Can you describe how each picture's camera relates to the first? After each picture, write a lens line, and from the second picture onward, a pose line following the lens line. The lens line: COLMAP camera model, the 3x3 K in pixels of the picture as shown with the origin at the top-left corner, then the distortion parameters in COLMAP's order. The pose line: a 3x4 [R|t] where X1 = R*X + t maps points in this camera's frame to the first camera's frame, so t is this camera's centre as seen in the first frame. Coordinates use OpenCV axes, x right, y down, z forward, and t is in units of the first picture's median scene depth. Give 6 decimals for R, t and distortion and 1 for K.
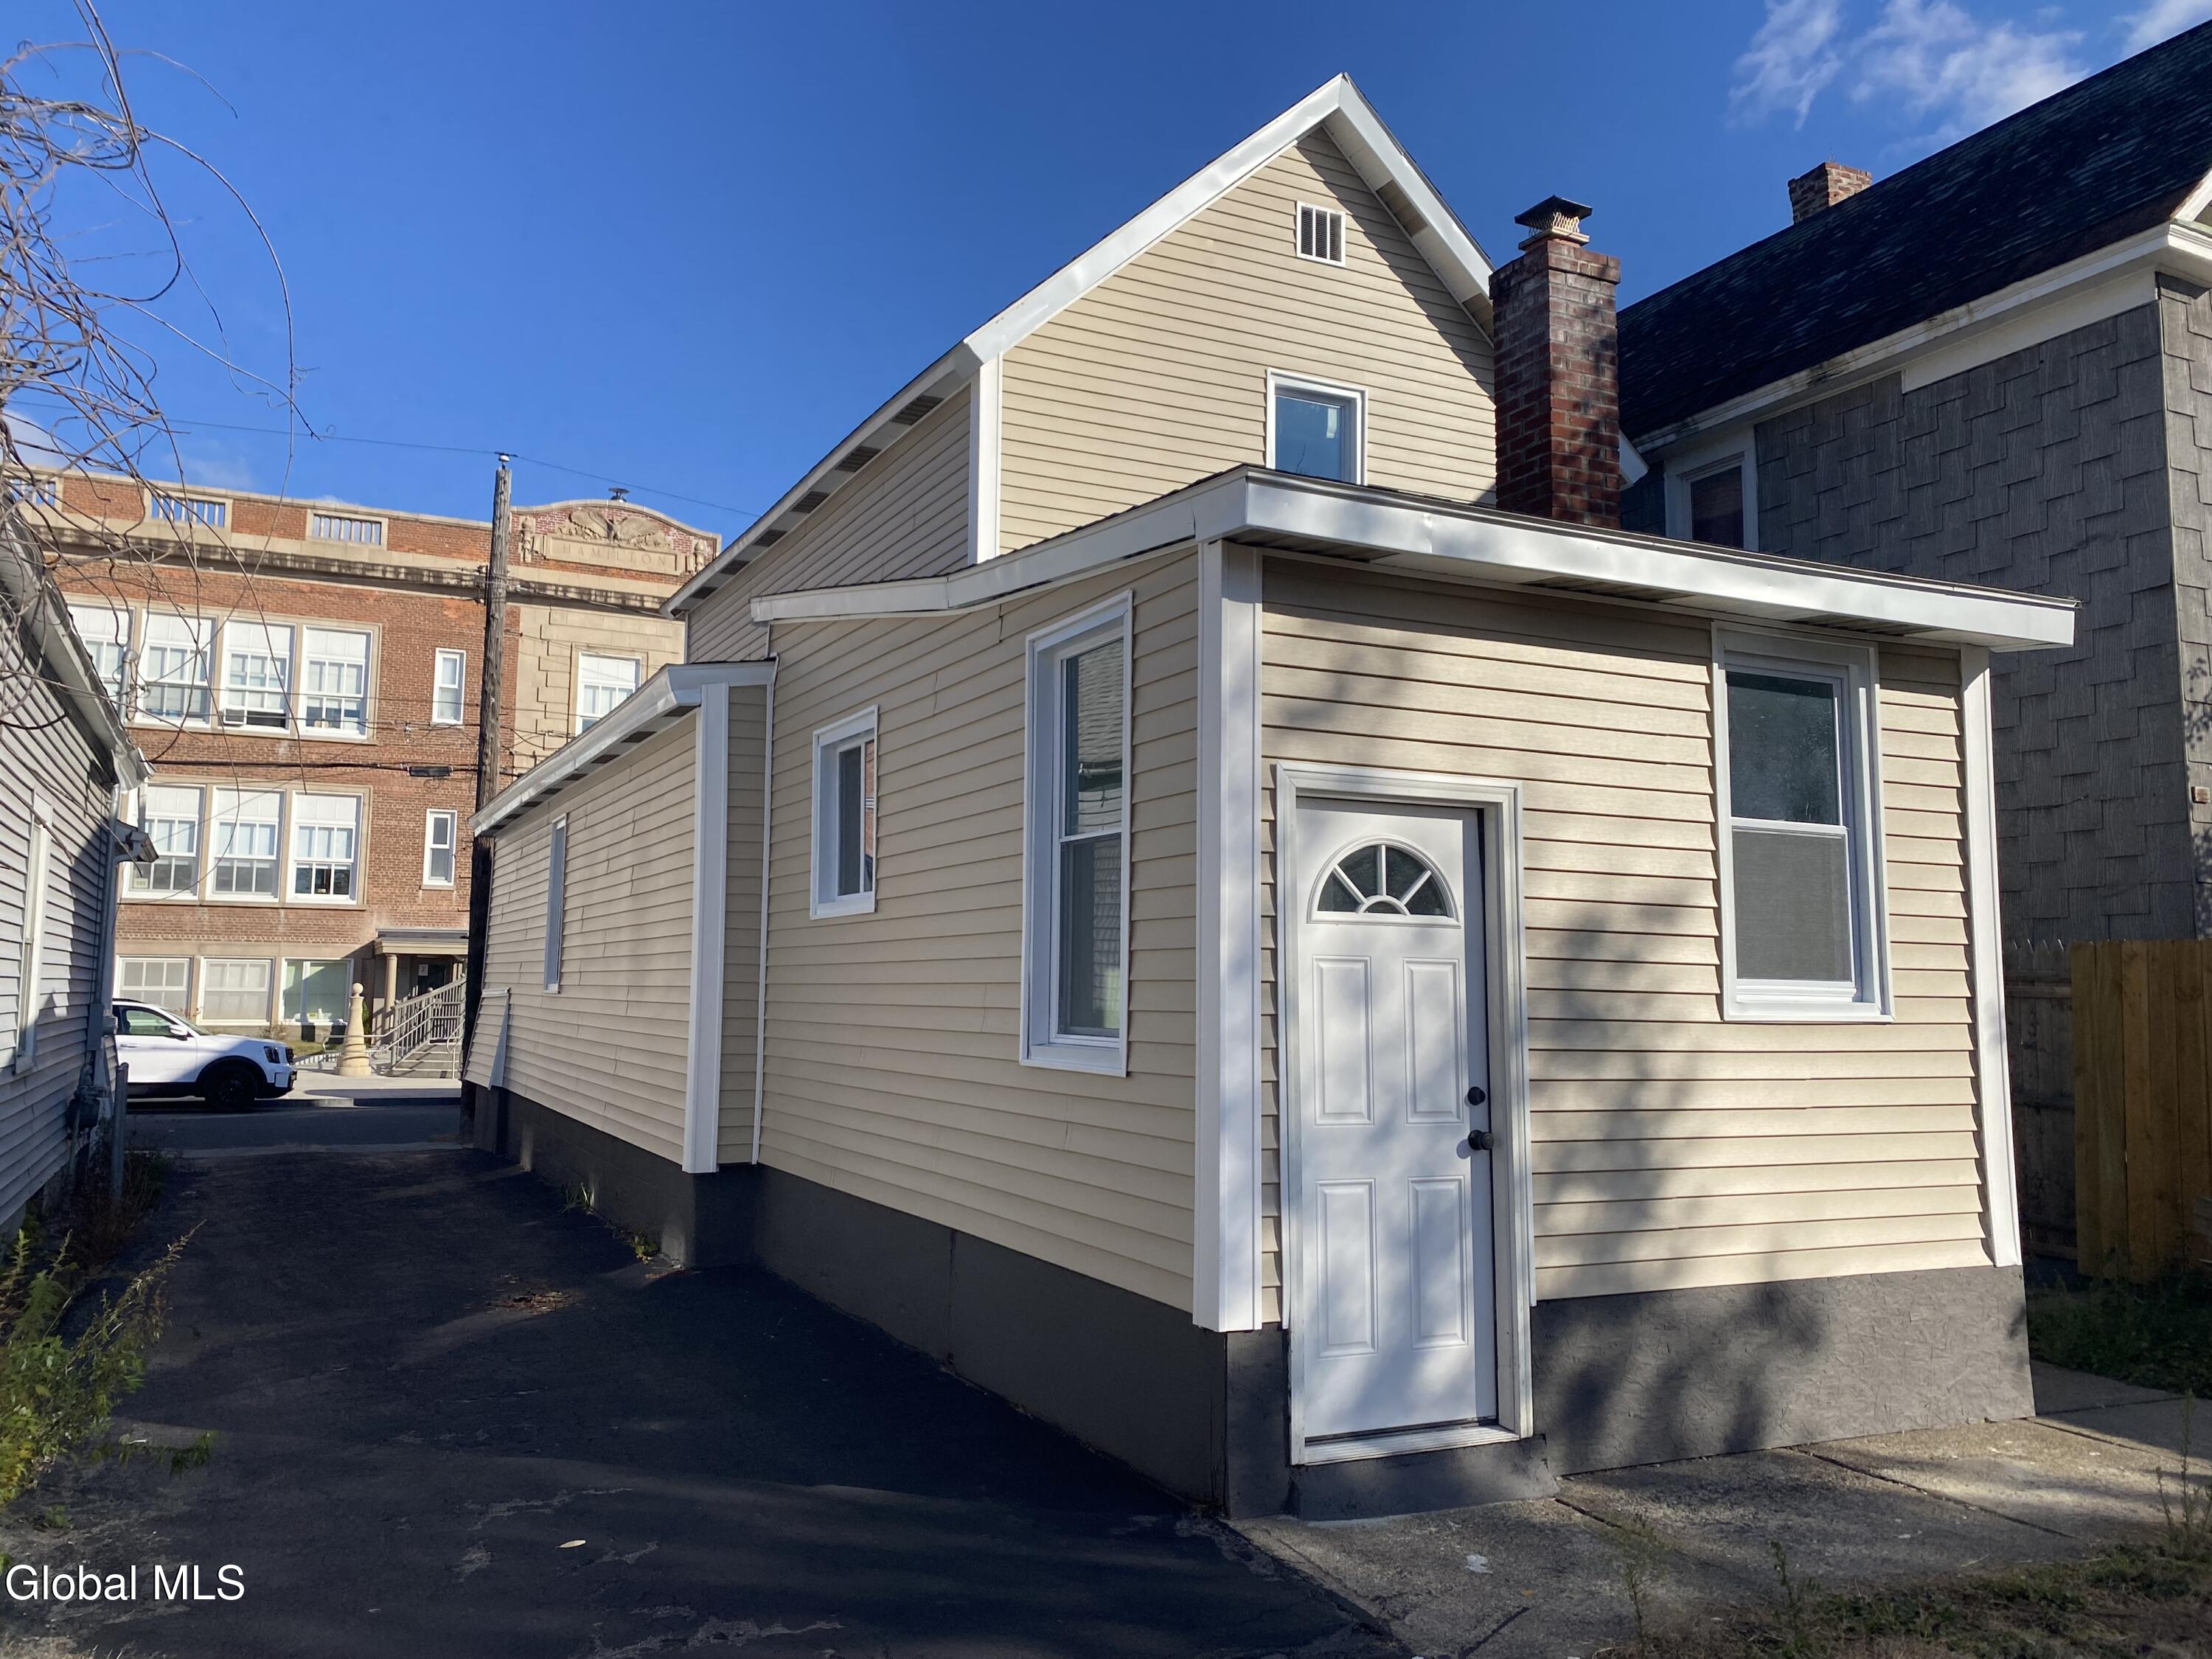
lens RADIAL K [[1692.9, 0, 1058.1], [0, 1692.9, 800.0], [0, 0, 1]] dist [0.064749, -0.097525]
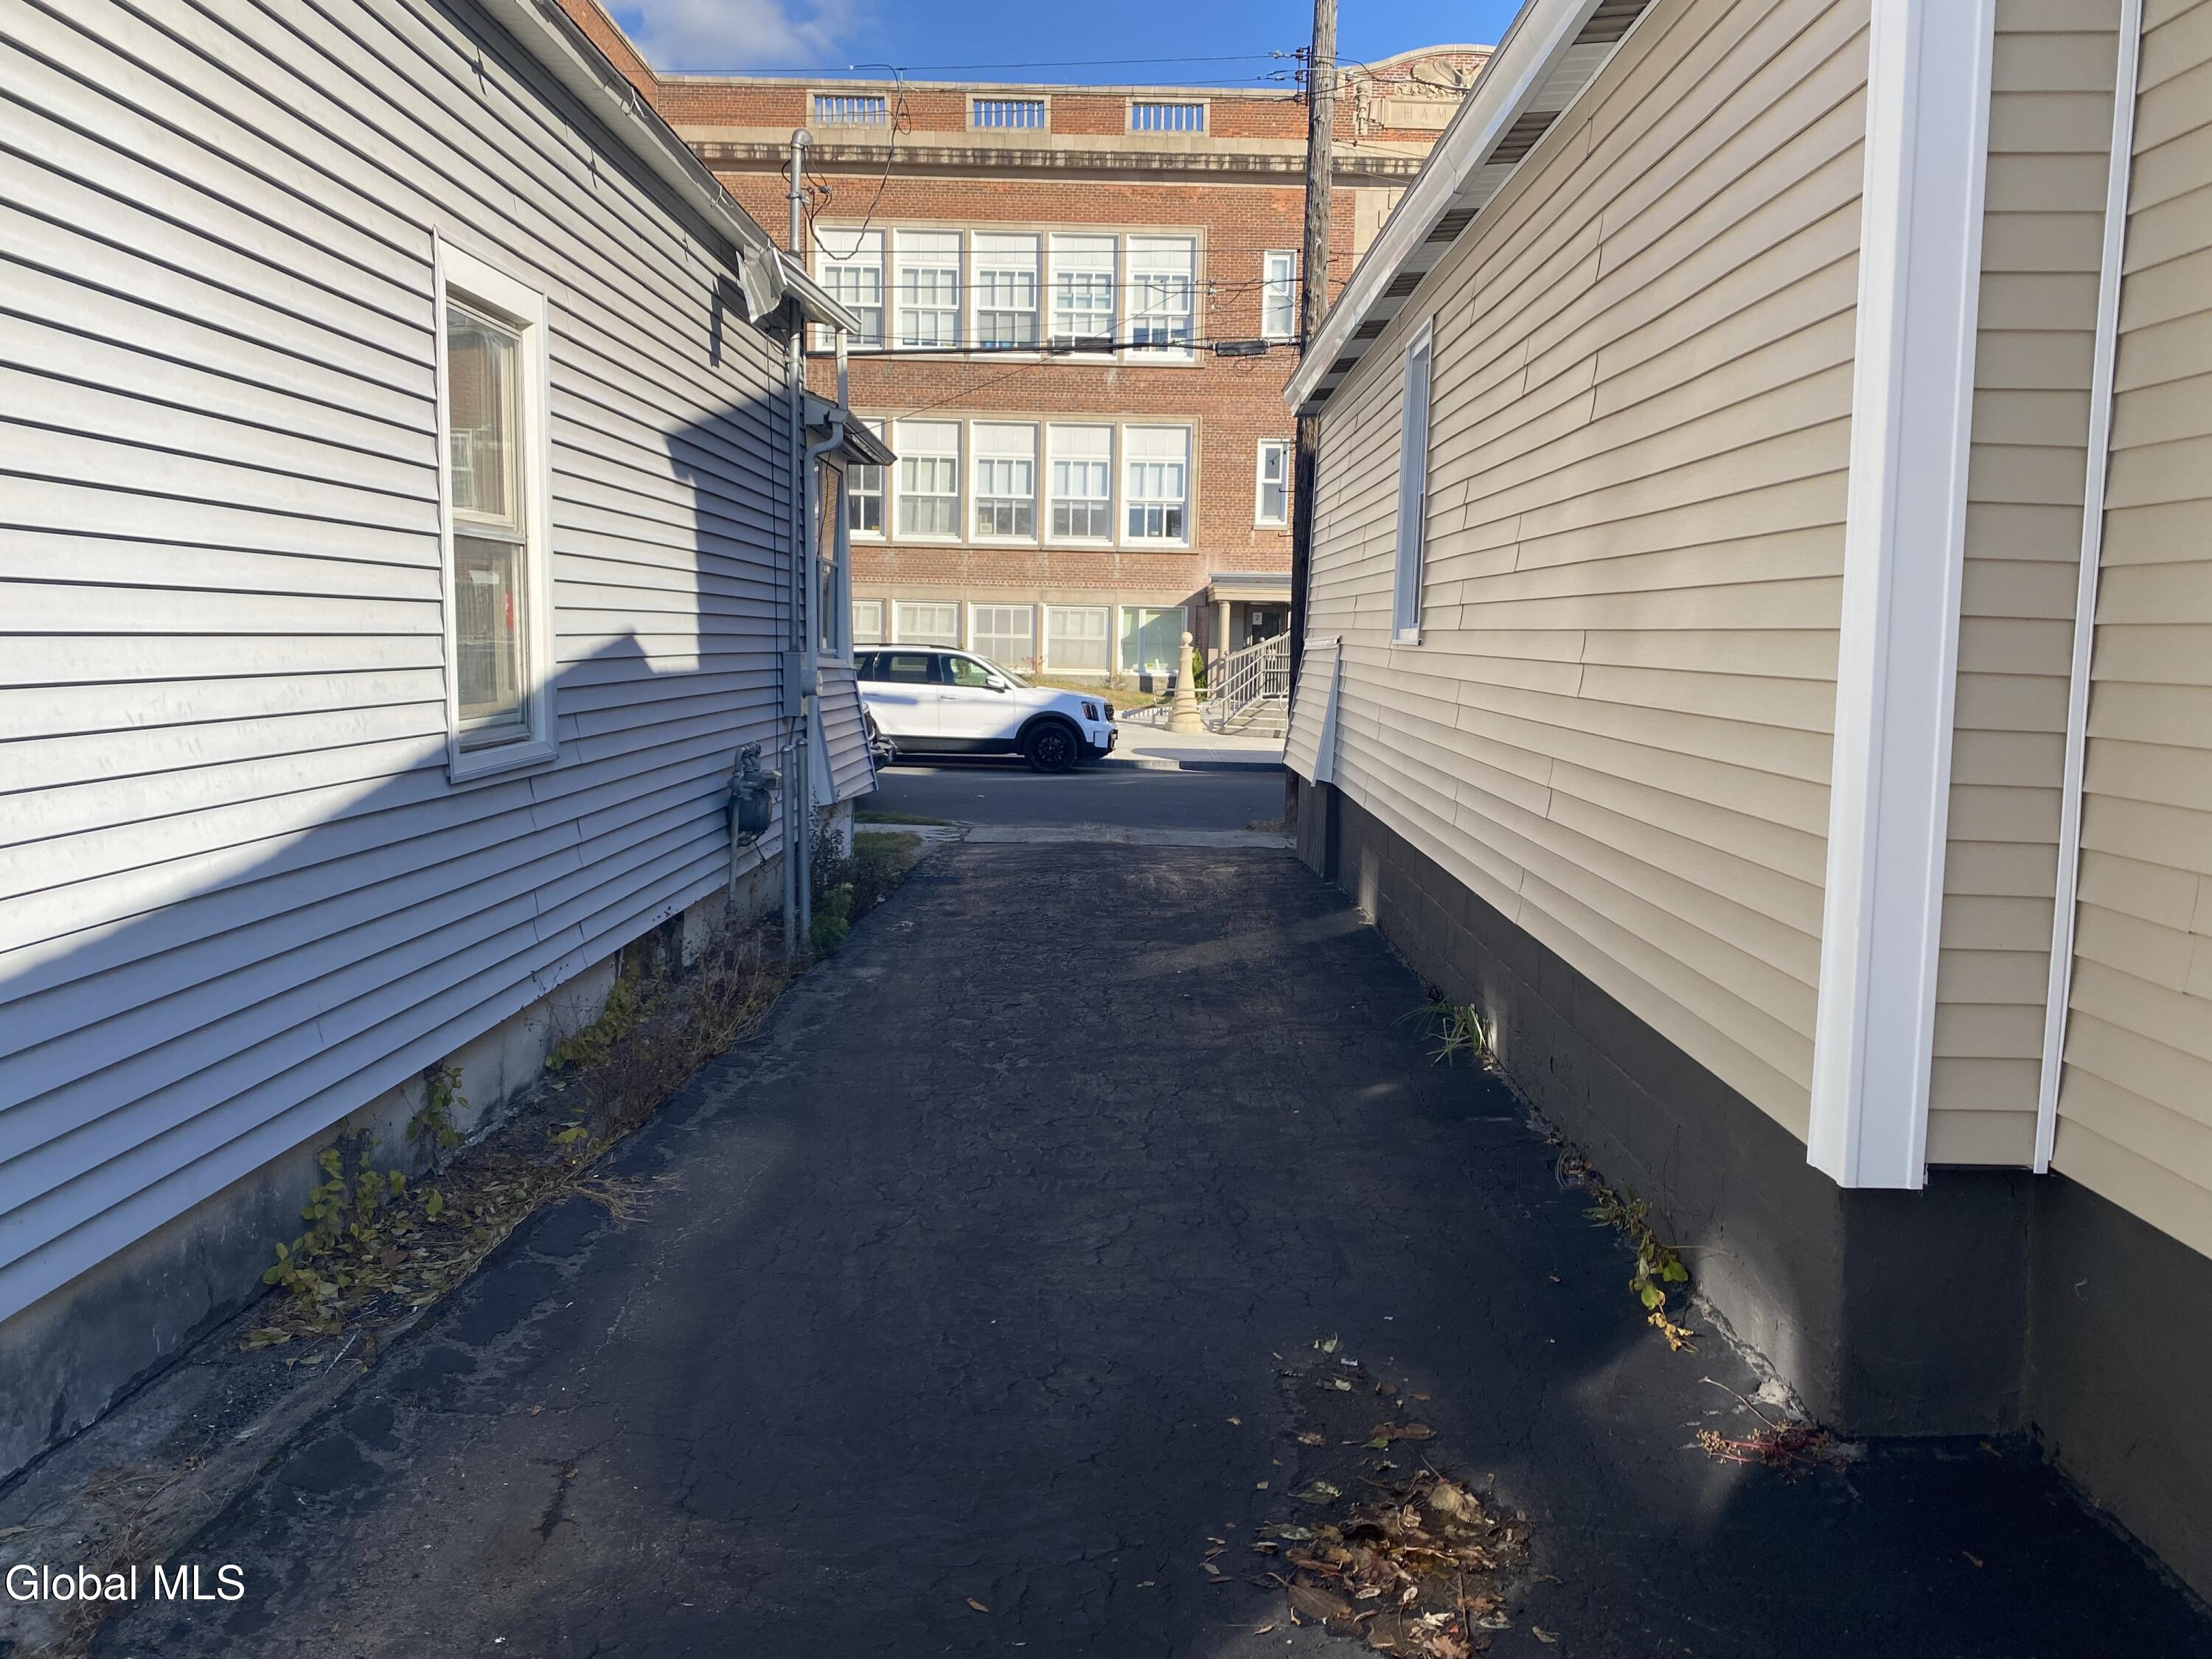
lens RADIAL K [[1655.5, 0, 1106.0], [0, 1655.5, 829.5], [0, 0, 1]] dist [0.112056, -0.331706]
pose [[0.898586, 0.056850, -0.435099, -0.057420], [0.040751, 0.976475, 0.211746, 0.020957], [0.436901, -0.208003, 0.875130, 0.183549]]
